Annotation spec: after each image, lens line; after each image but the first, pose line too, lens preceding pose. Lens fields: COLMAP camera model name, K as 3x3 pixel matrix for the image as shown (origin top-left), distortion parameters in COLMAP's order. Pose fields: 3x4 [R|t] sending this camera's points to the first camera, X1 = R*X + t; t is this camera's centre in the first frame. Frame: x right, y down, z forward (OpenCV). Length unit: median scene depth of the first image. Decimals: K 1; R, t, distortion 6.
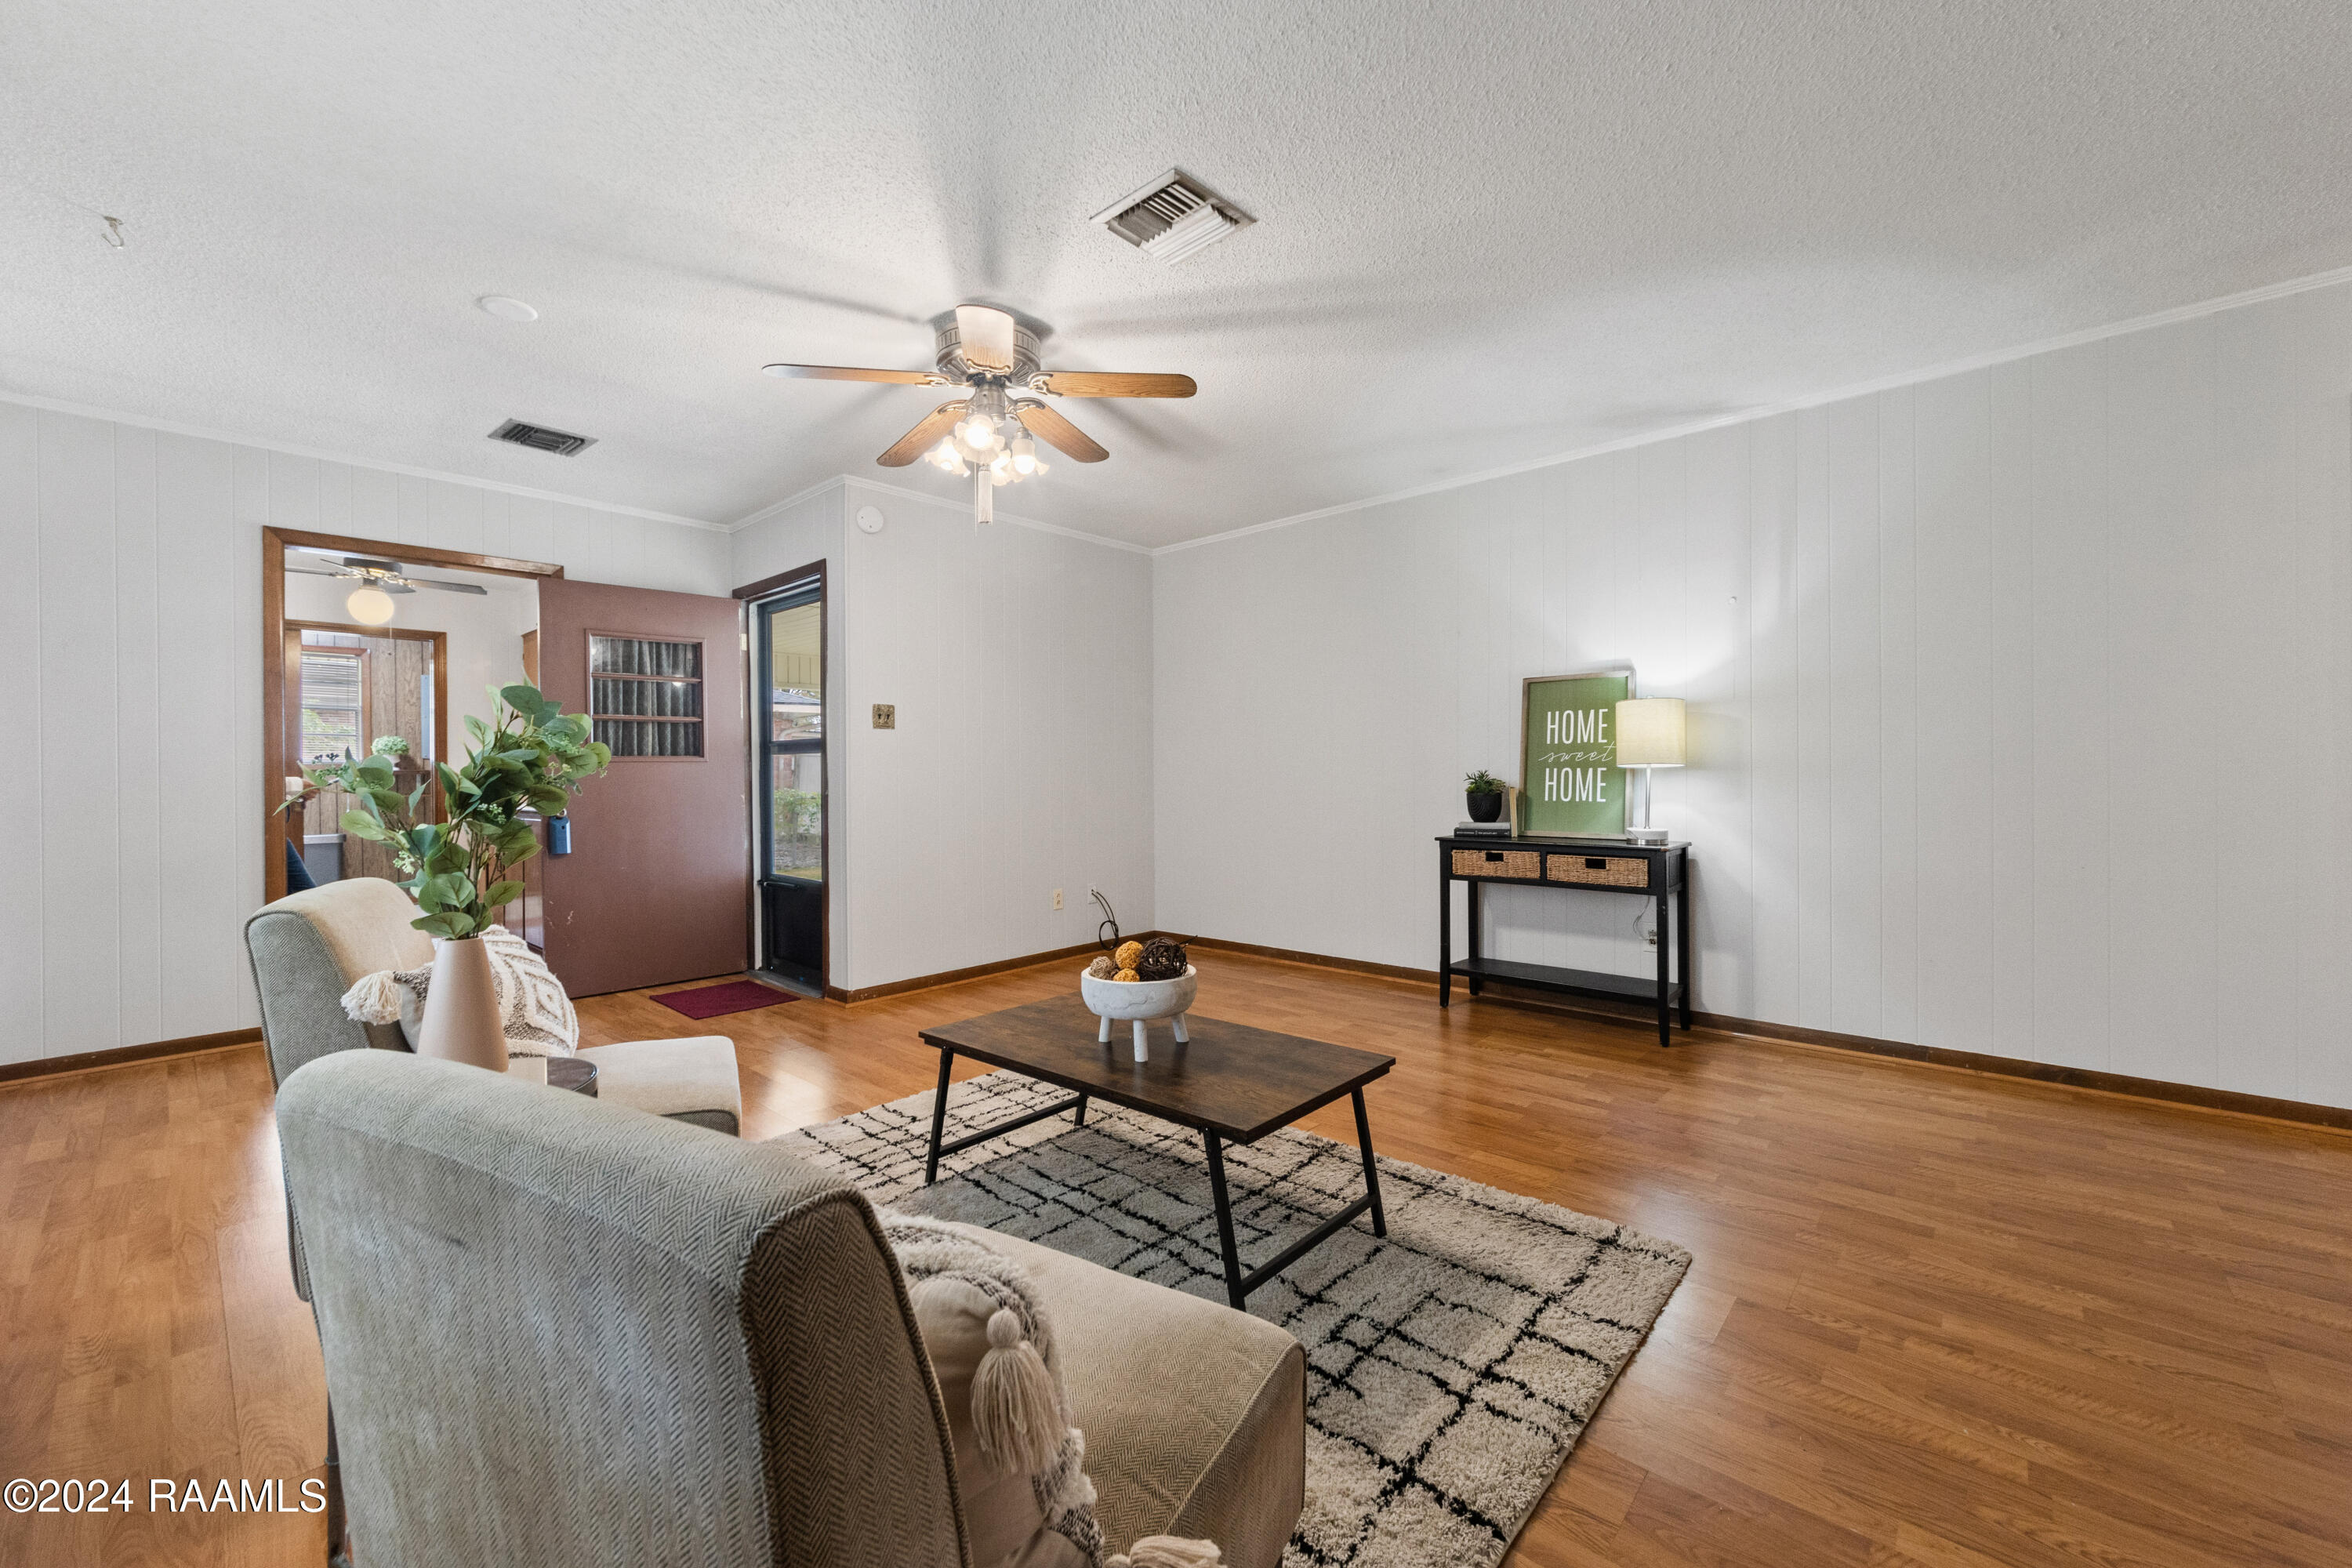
lens RADIAL K [[928.9, 0, 1180.0], [0, 928.9, 775.0], [0, 0, 1]] dist [0.000637, 0.000402]
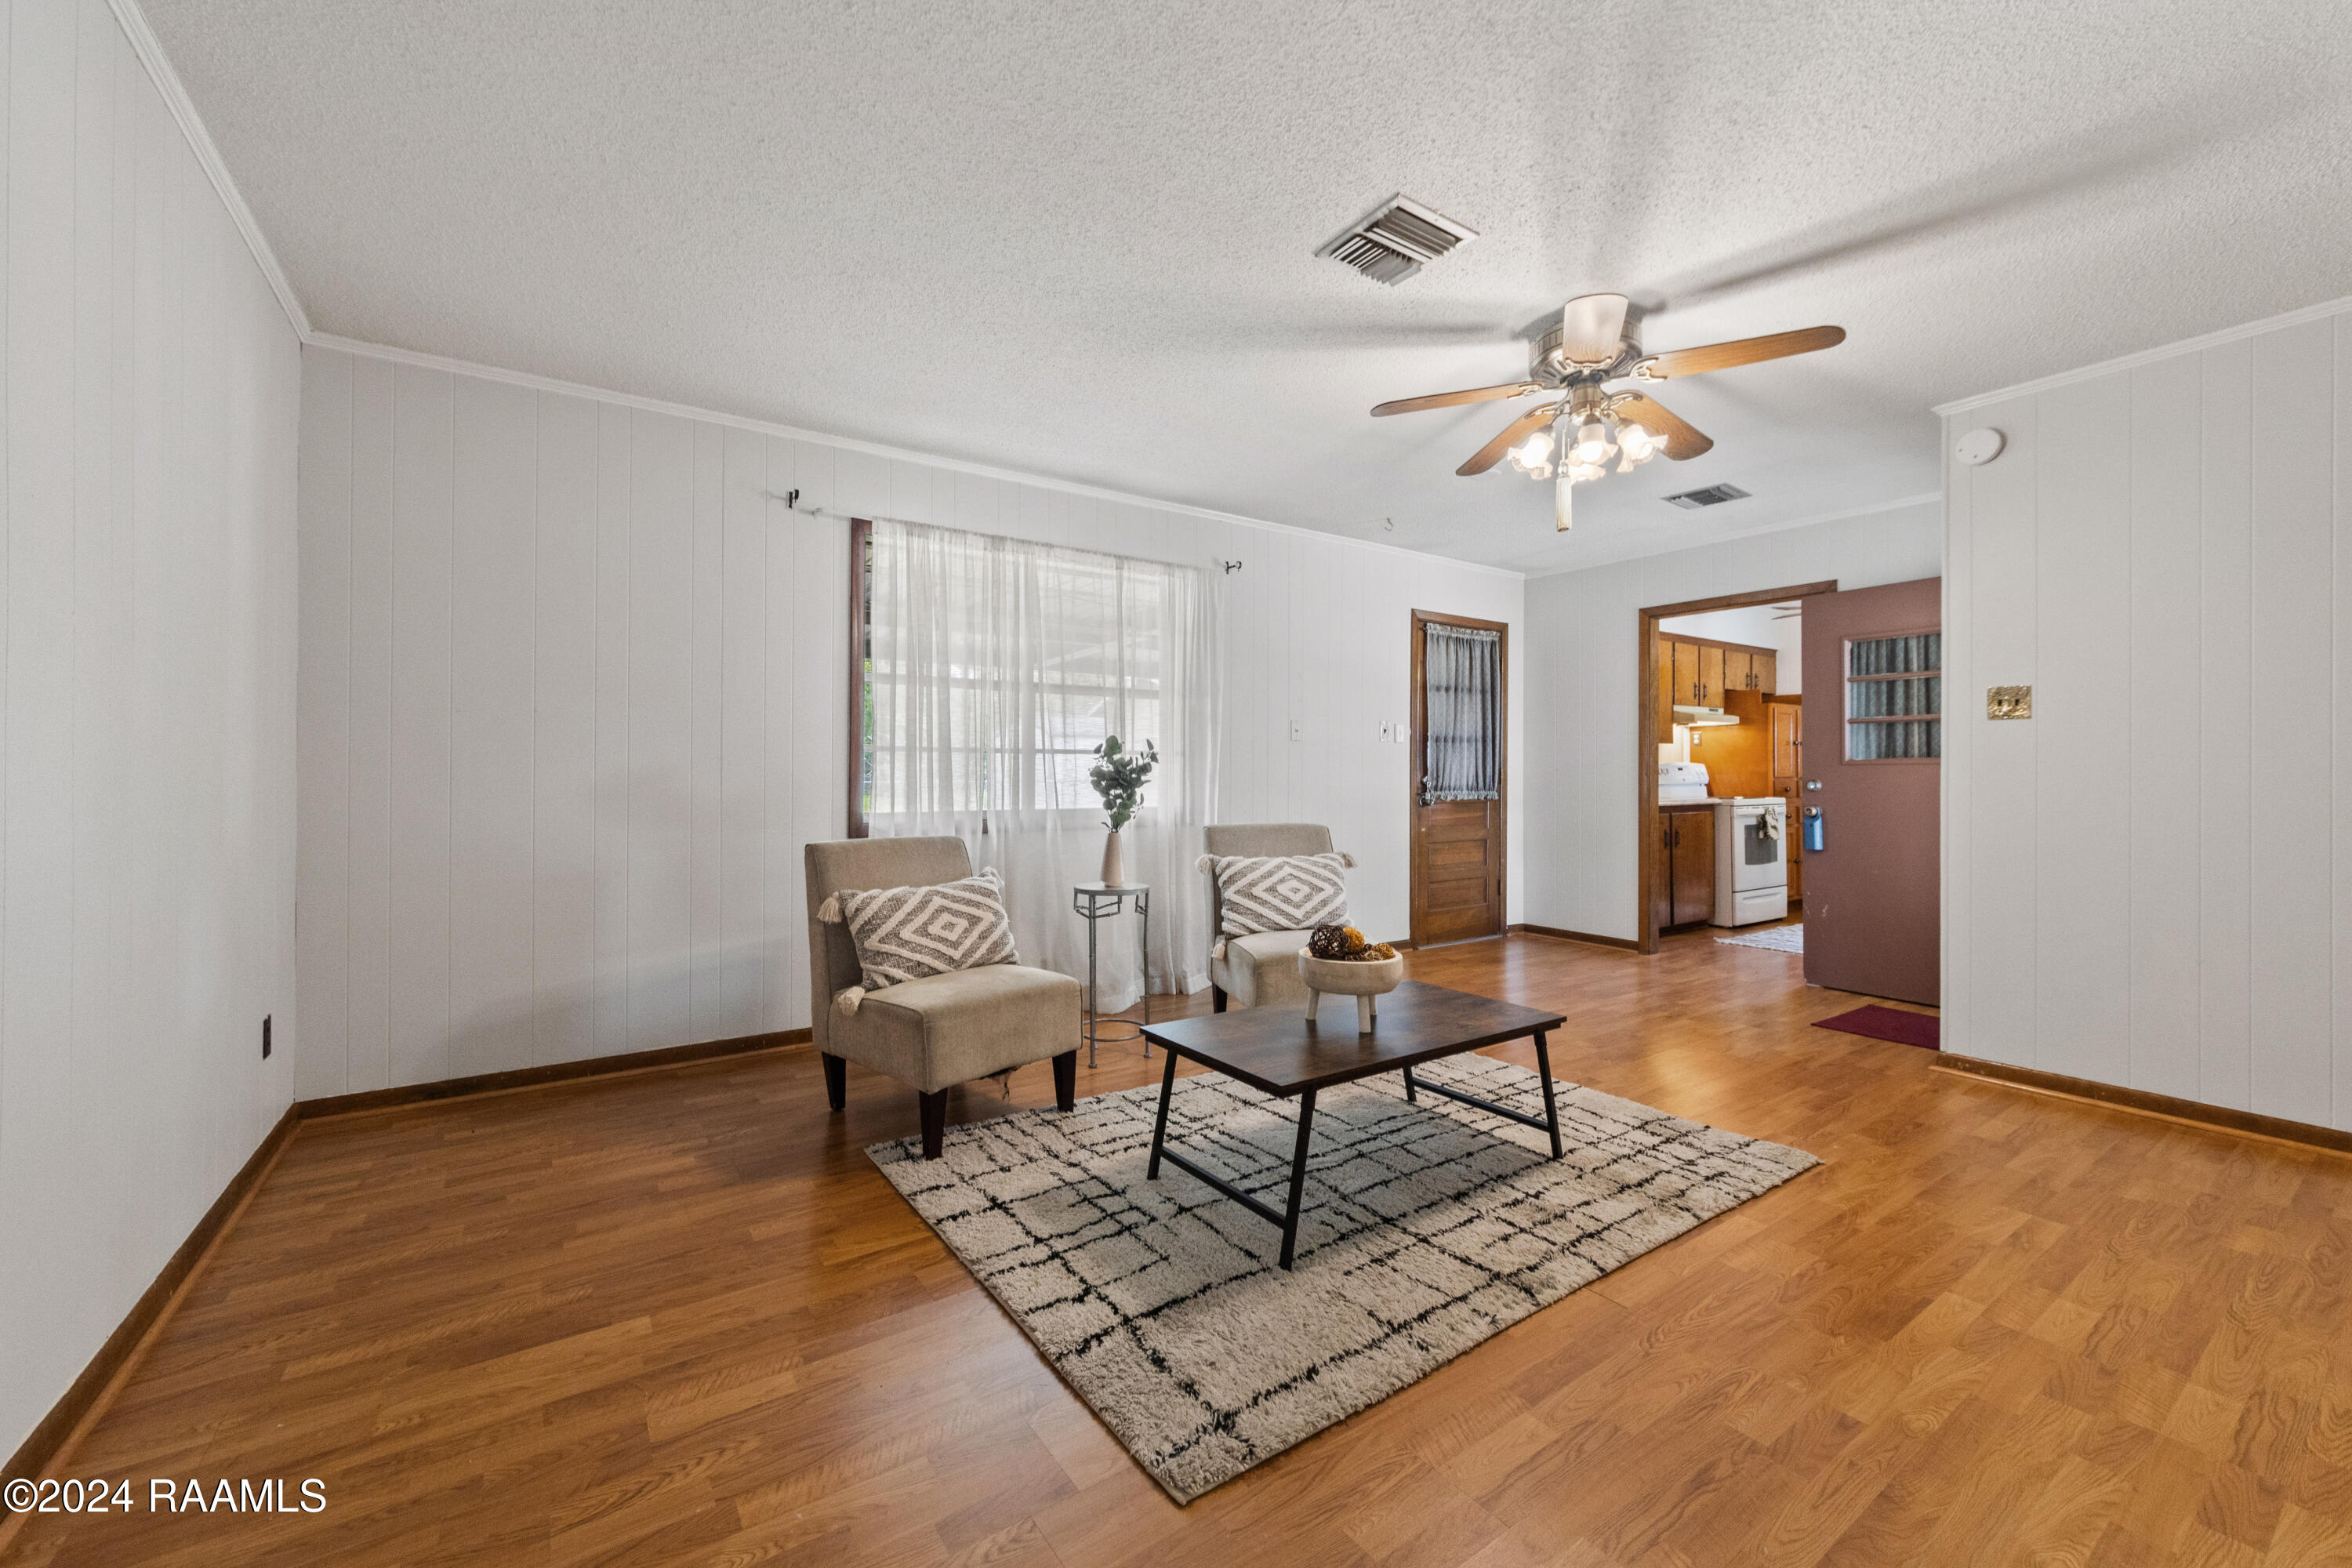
lens RADIAL K [[928.9, 0, 1180.9], [0, 928.9, 771.5], [0, 0, 1]] dist [0.000637, 0.000402]
pose [[-0.231154, 0.007101, -0.972891, 0.964096], [-0.007778, 0.999928, 0.009146, -0.016777], [0.972886, 0.009681, -0.231082, 0.922608]]
